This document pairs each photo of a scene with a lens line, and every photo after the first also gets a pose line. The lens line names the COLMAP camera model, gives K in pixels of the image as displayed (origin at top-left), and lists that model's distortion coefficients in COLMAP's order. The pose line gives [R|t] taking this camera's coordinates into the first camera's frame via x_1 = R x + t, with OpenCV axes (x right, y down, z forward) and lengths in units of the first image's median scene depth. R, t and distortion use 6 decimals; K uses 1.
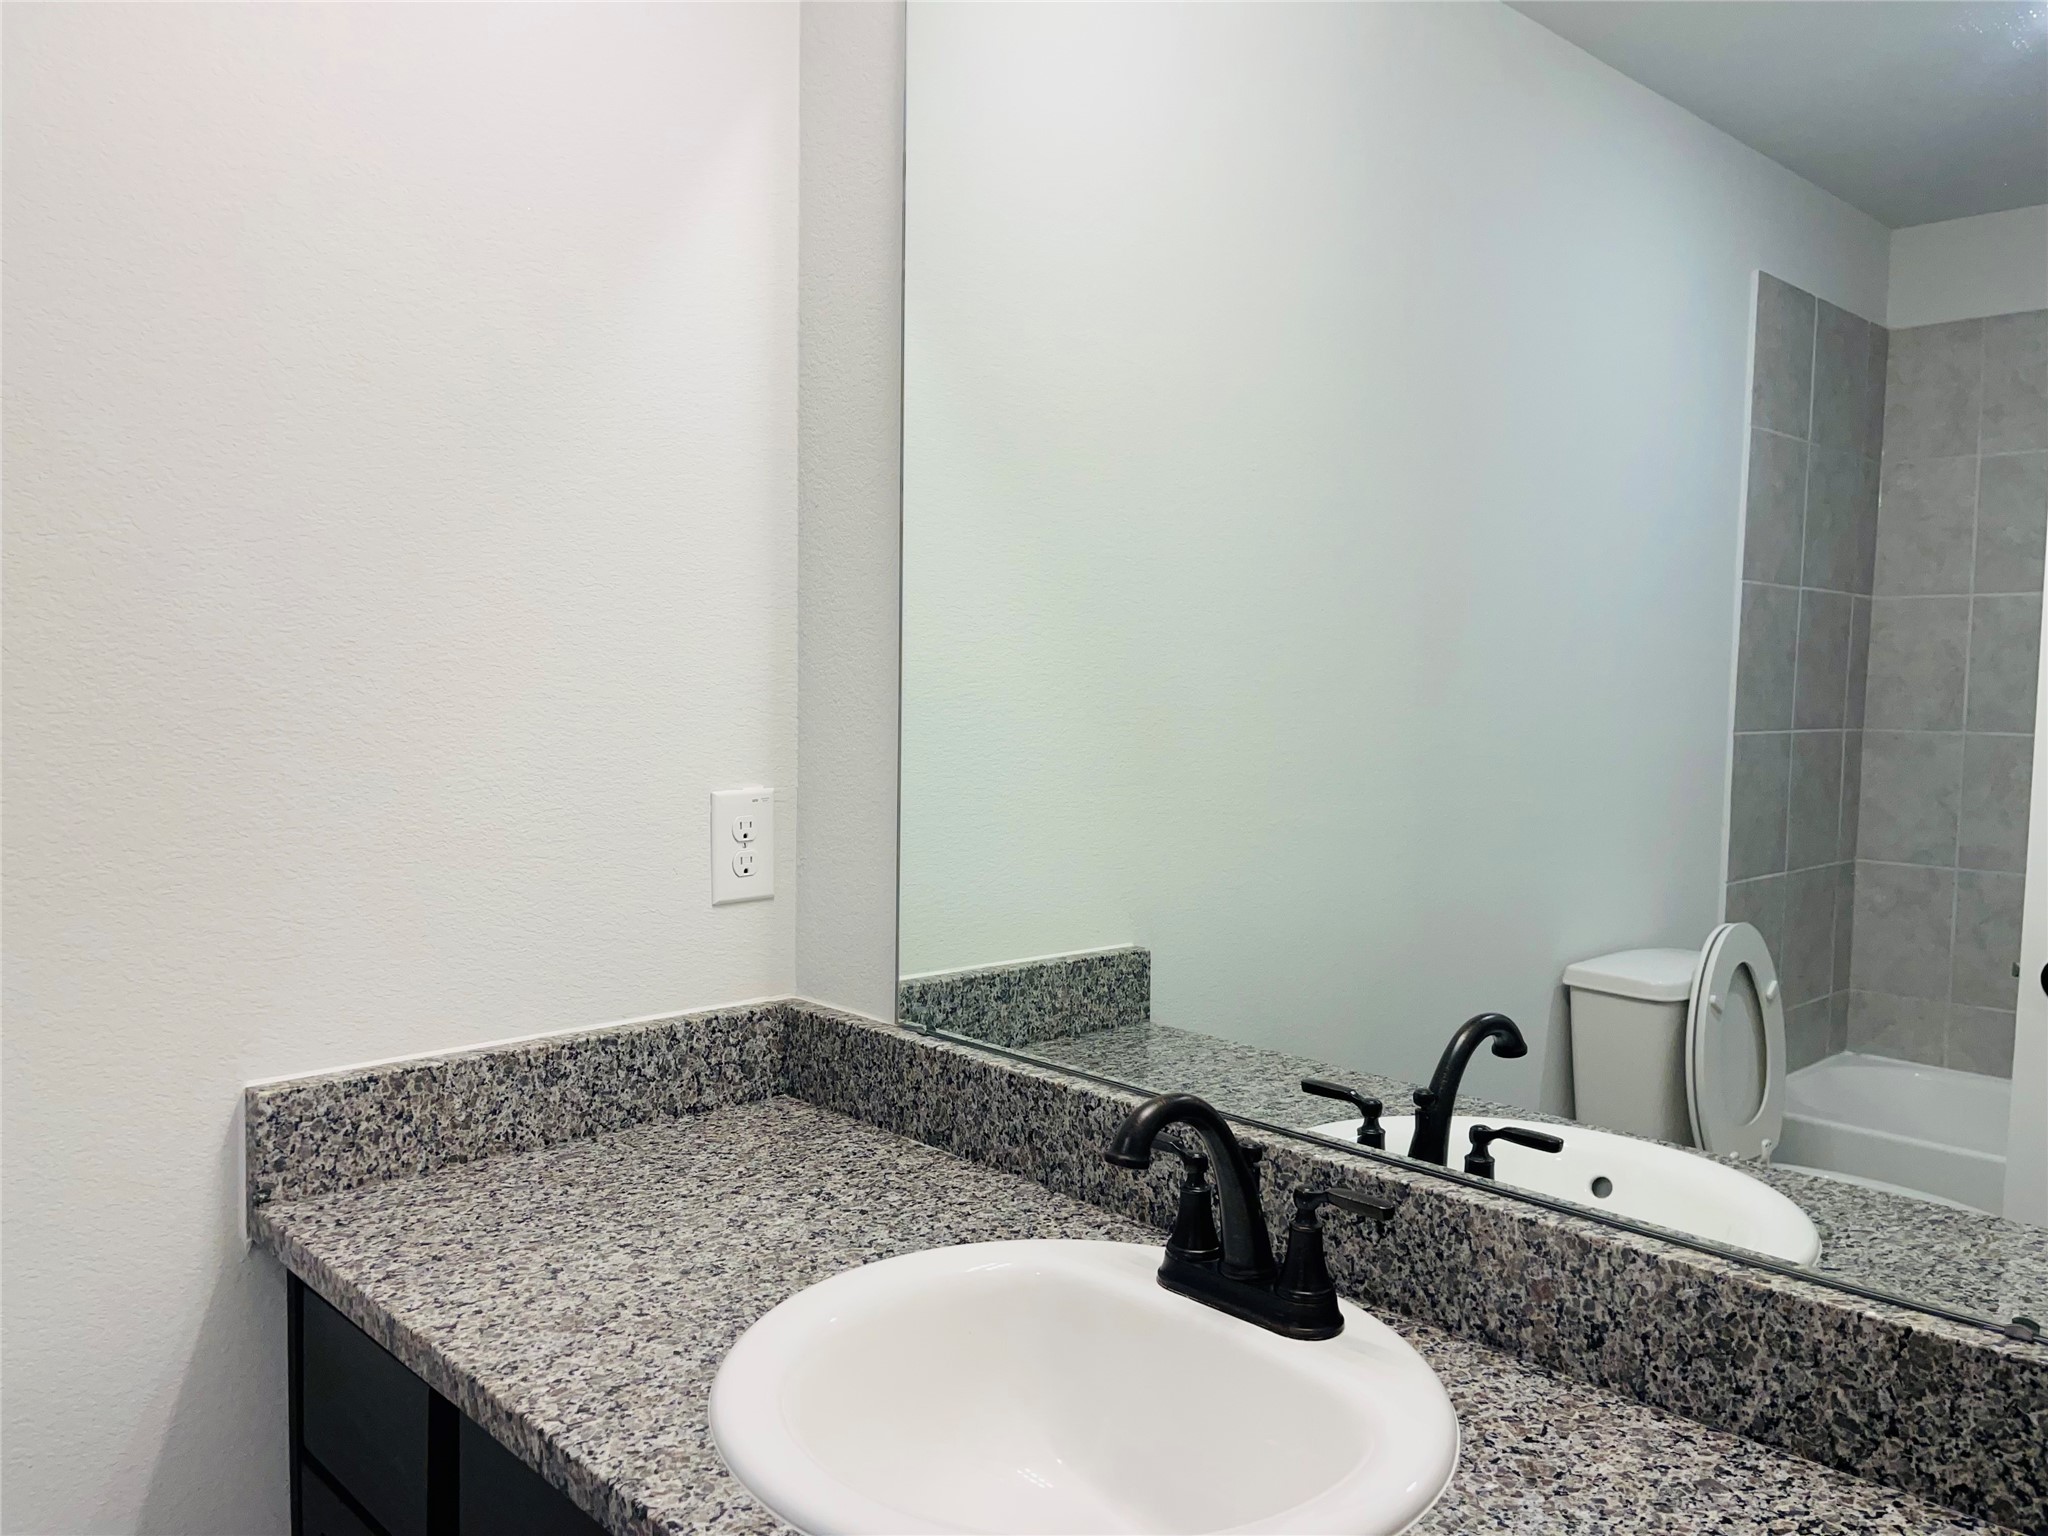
lens RADIAL K [[1544.4, 0, 1001.4], [0, 1544.4, 785.2], [0, 0, 1]] dist [0.084073, -0.110332]
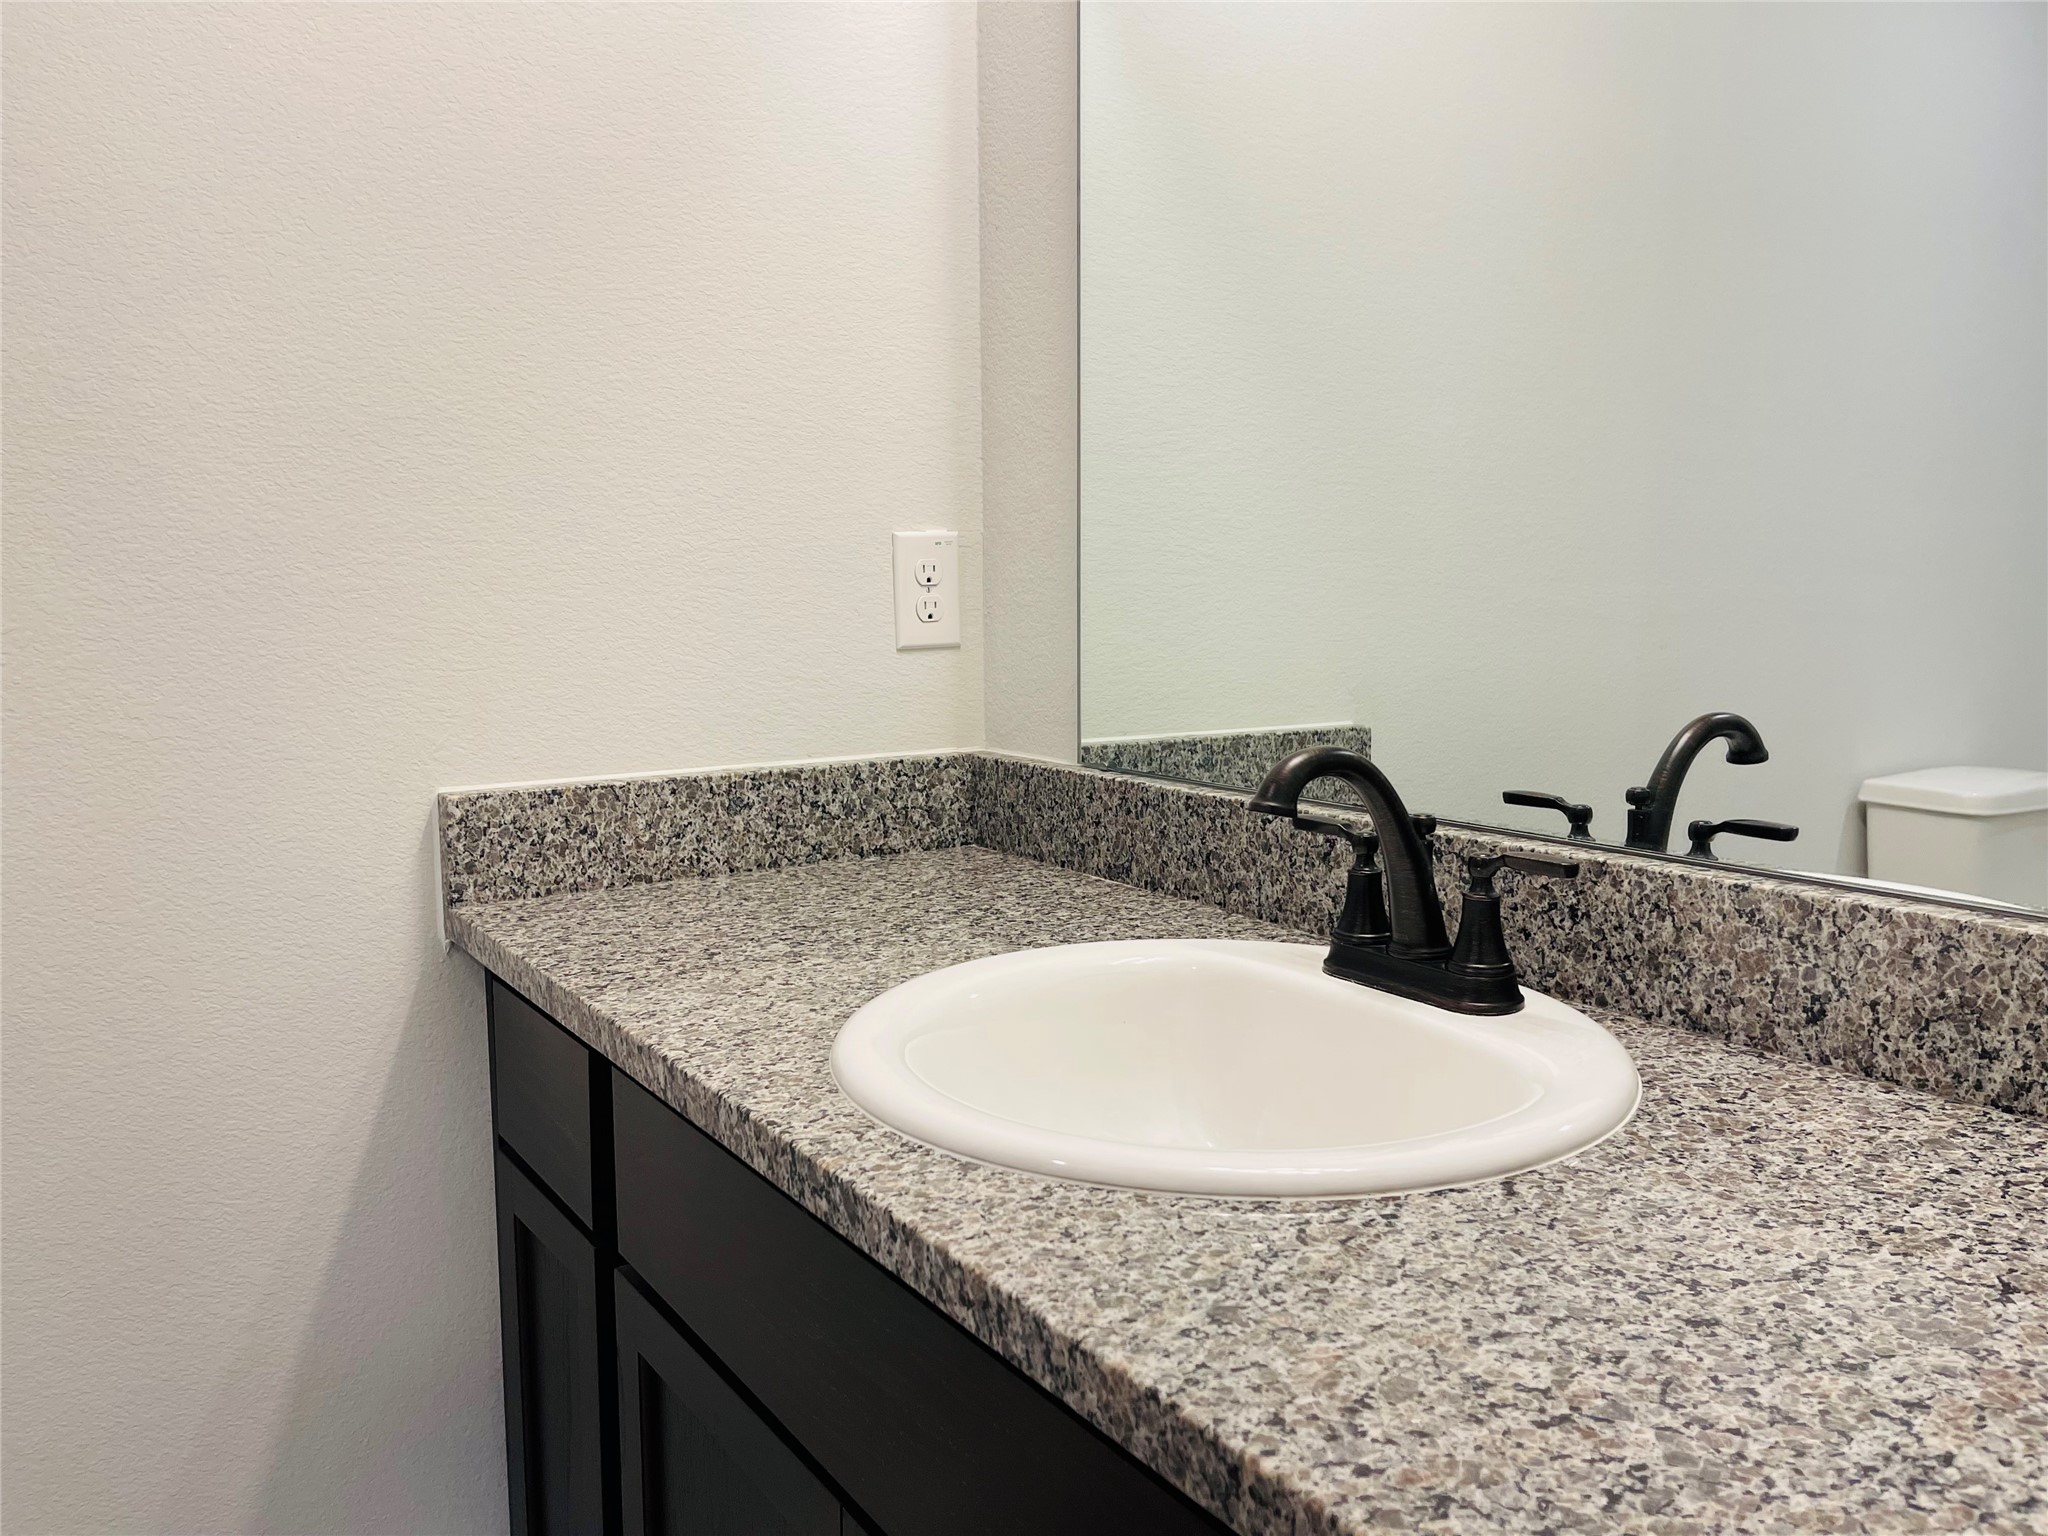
lens RADIAL K [[1544.4, 0, 1016.2], [0, 1544.4, 769.2], [0, 0, 1]] dist [0.084073, -0.110332]
pose [[0.986496, -0.000610, -0.163784, 0.061264], [0.009979, 0.998359, 0.056390, 0.123552], [0.163481, -0.057263, 0.984883, 0.053023]]
